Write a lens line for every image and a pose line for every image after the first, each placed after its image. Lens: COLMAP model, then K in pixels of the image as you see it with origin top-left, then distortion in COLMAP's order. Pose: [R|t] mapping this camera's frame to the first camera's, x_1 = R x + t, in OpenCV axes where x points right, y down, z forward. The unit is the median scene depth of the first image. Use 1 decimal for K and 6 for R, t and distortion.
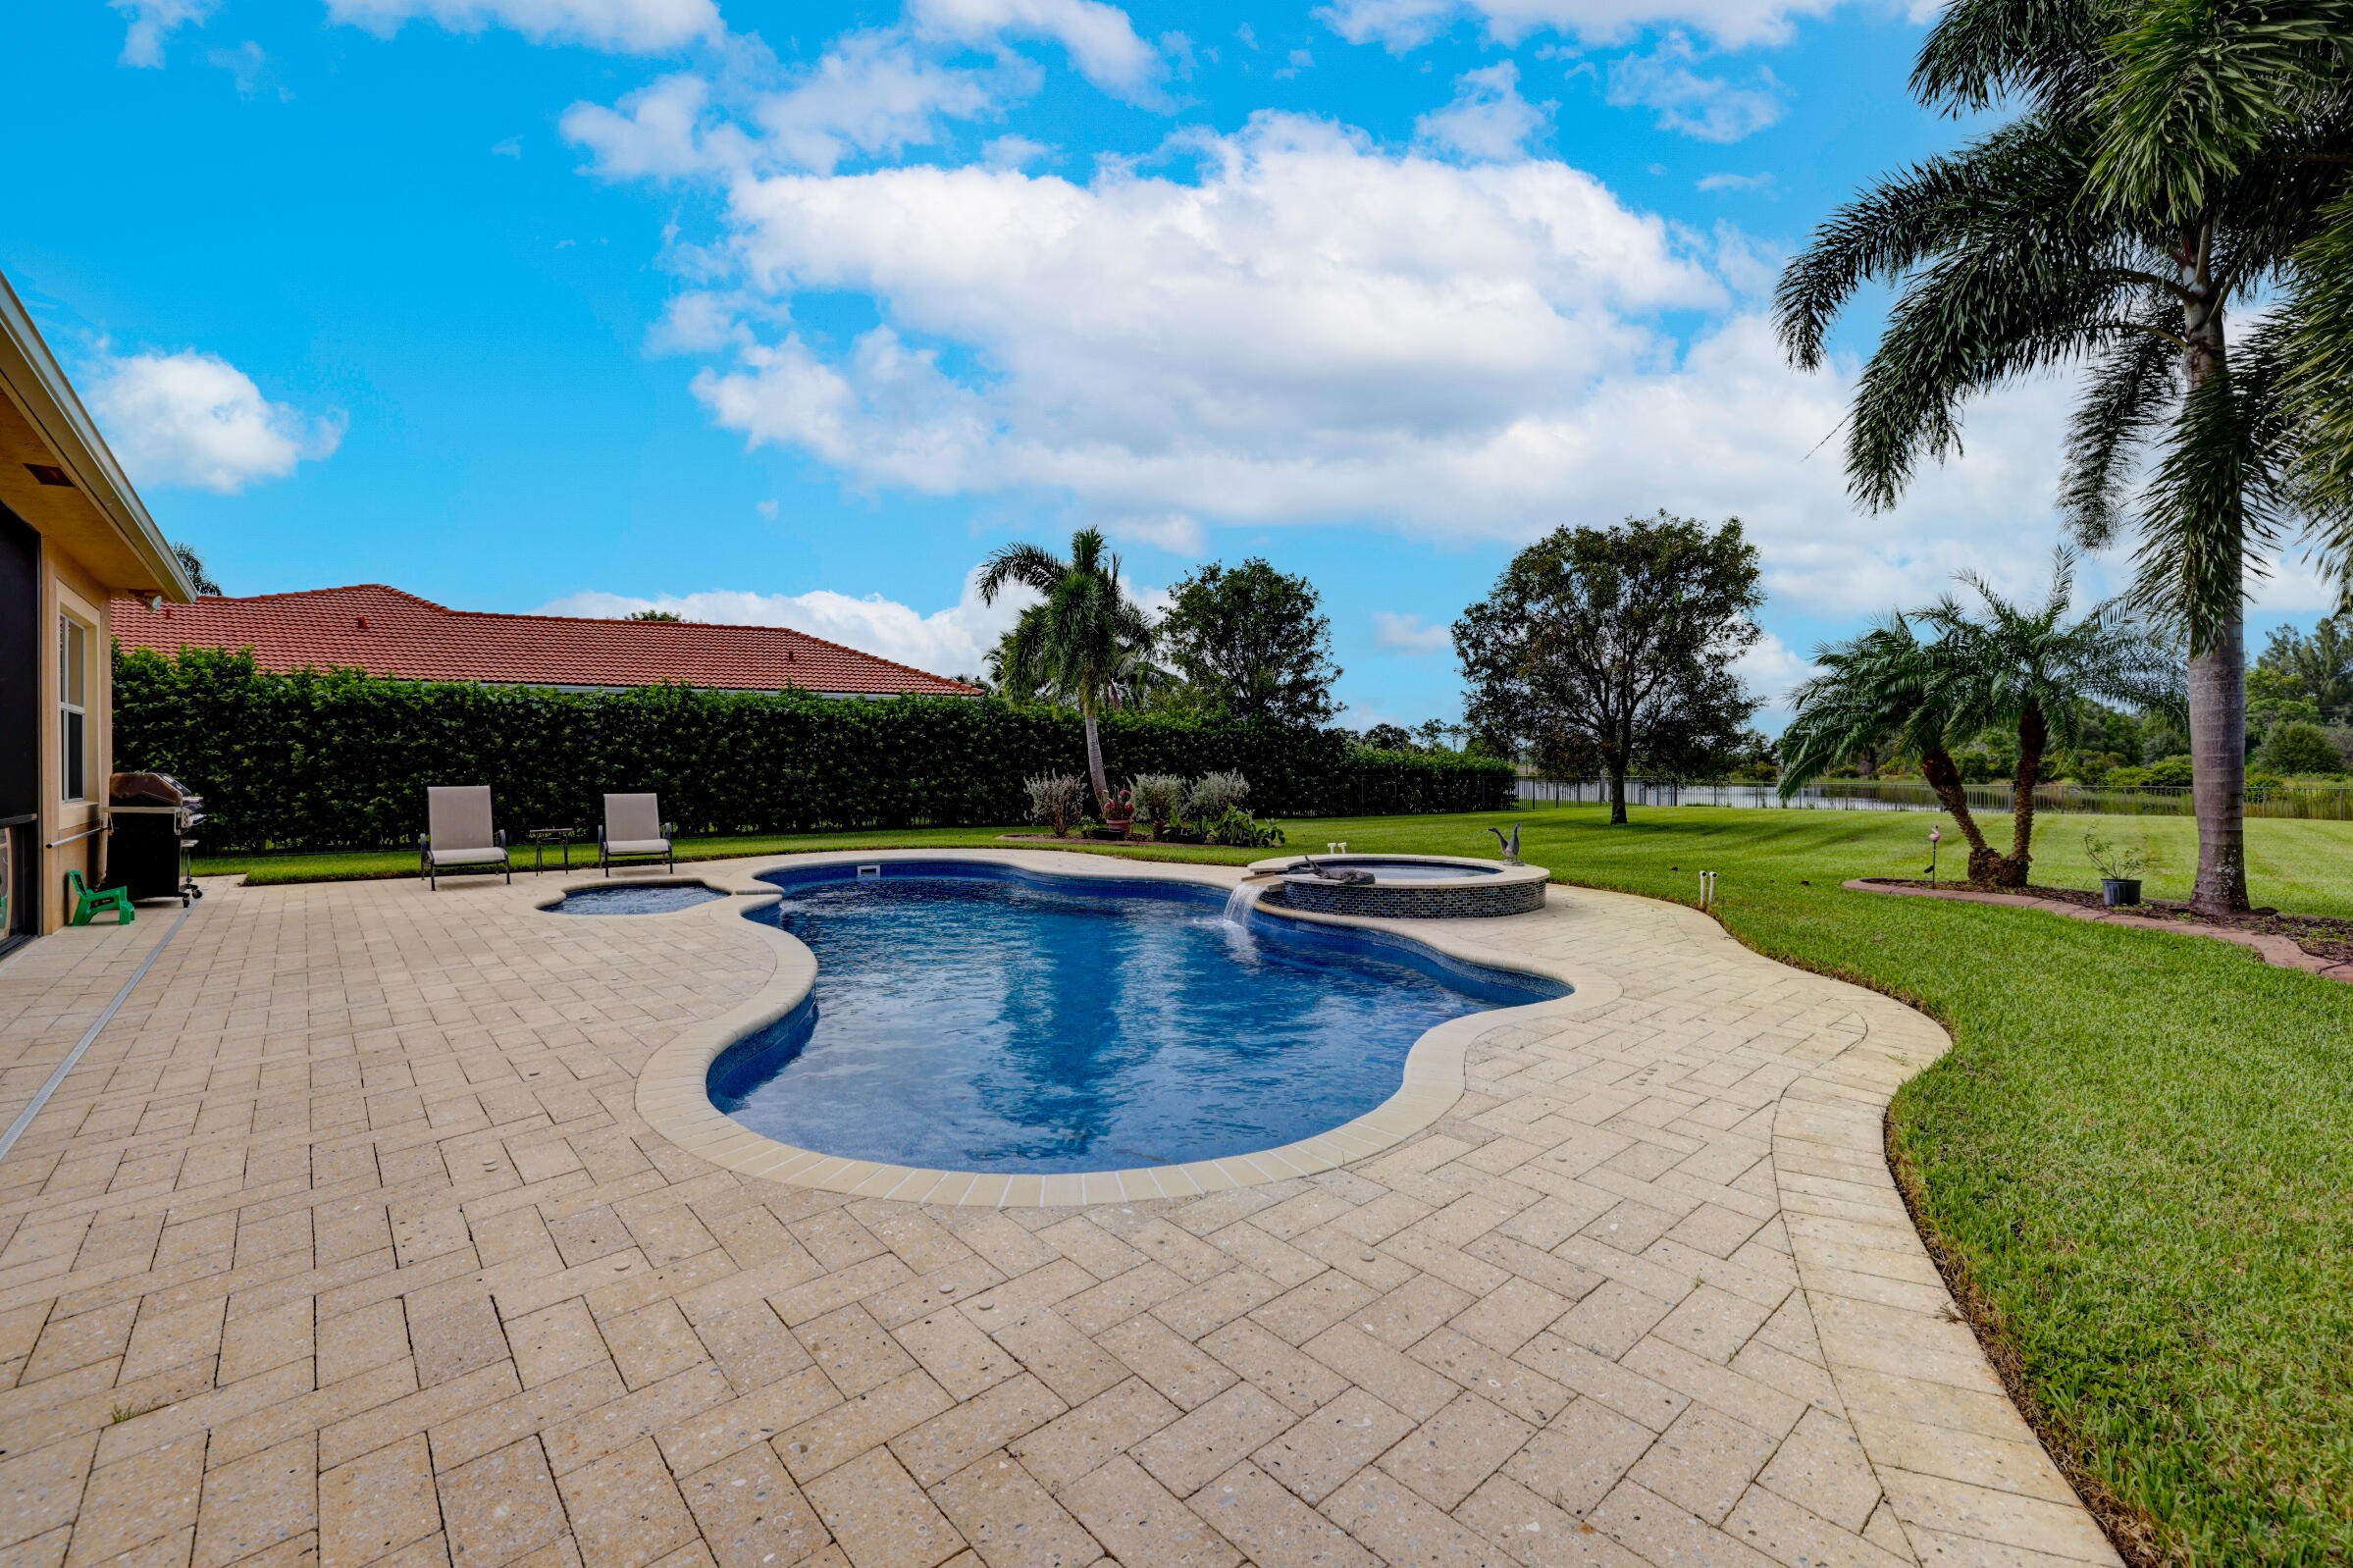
lens RADIAL K [[992.8, 0, 1149.8], [0, 992.8, 783.5], [0, 0, 1]] dist [0.000827, 0.000482]
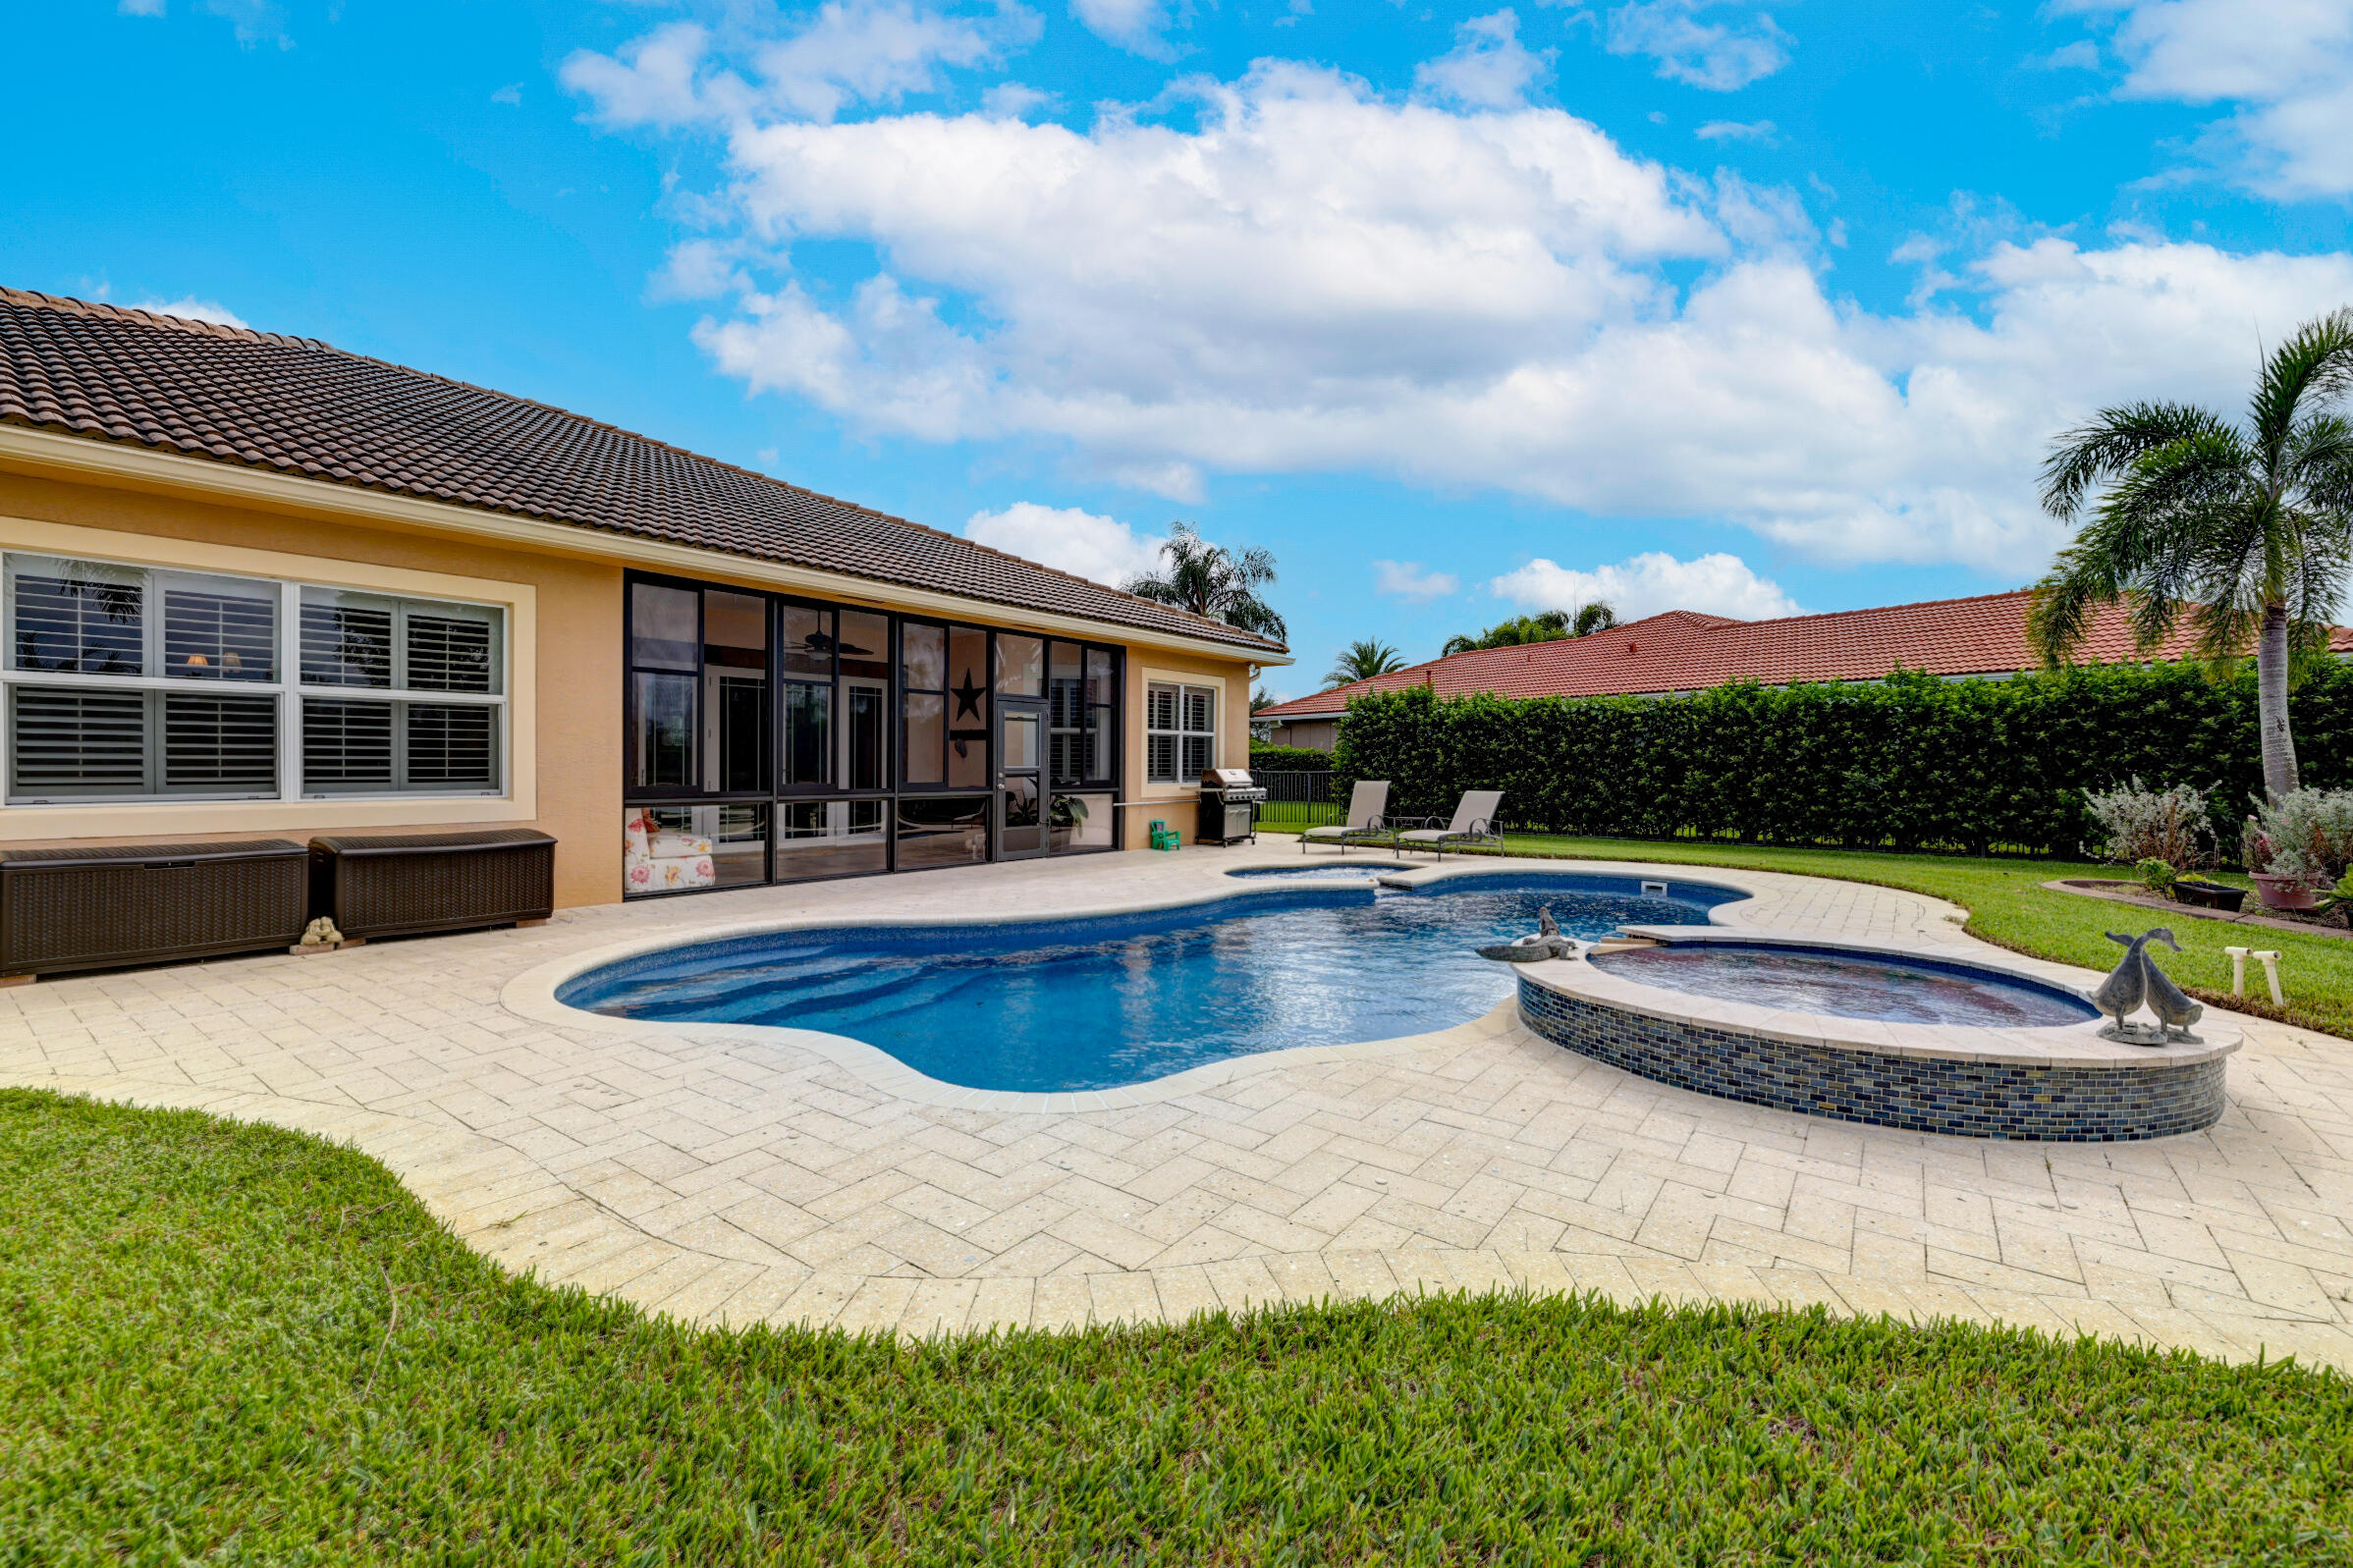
lens RADIAL K [[992.7, 0, 1208.7], [0, 992.7, 775.5], [0, 0, 1]] dist [0.000827, 0.000482]
pose [[0.202794, 0.012804, -0.979138, 0.382427], [-0.023574, 0.999689, 0.008191, -0.006625], [0.978938, 0.021421, 0.203032, 0.340061]]
